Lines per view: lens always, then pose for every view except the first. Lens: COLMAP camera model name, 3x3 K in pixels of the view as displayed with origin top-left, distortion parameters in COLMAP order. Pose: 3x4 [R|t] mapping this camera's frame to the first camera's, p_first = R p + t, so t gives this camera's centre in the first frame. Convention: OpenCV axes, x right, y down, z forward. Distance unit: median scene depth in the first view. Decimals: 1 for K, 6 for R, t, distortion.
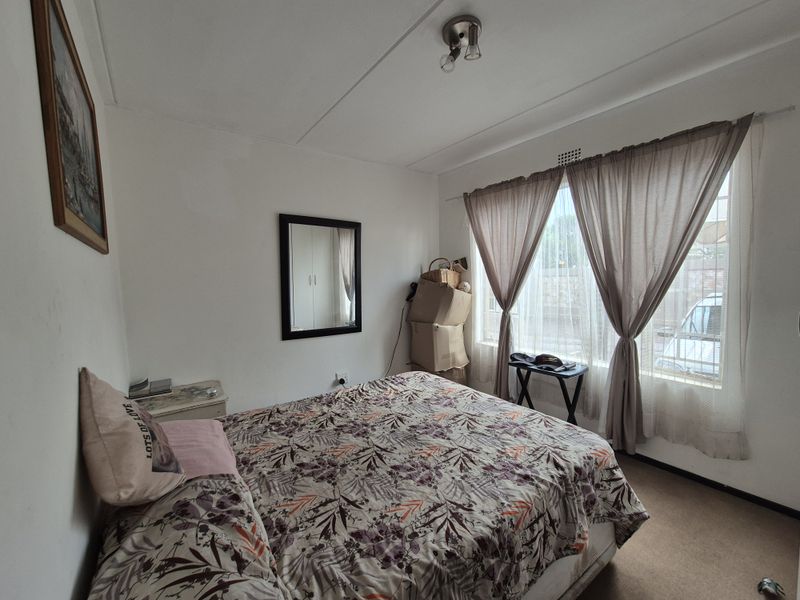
lens RADIAL K [[324.2, 0, 400.5], [0, 324.2, 299.9], [0, 0, 1]] dist [0.000028, 0.000007]
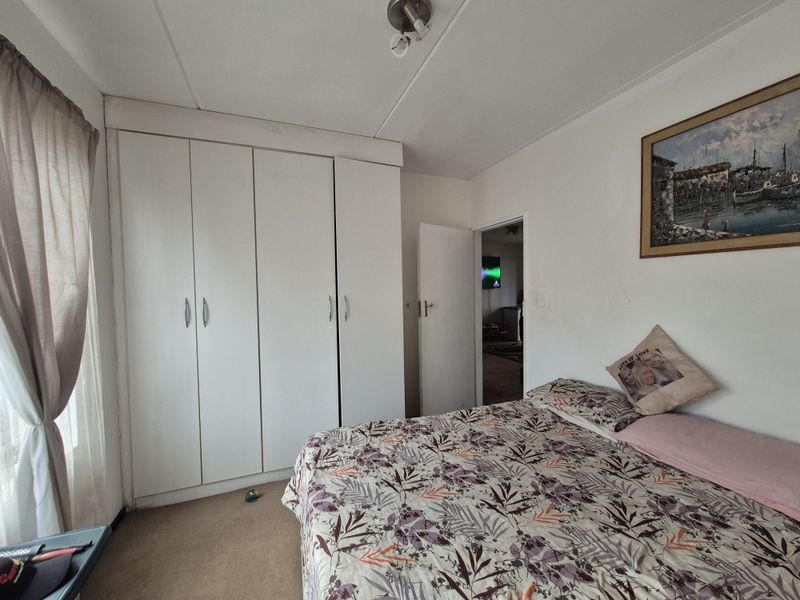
lens RADIAL K [[324.2, 0, 398.7], [0, 324.2, 303.1], [0, 0, 1]] dist [0.000028, 0.000007]
pose [[-0.962053, 0.029267, 0.271288, 0.004577], [0.060013, 0.992581, 0.105739, -0.143239], [-0.266181, 0.118007, -0.956672, 2.035589]]
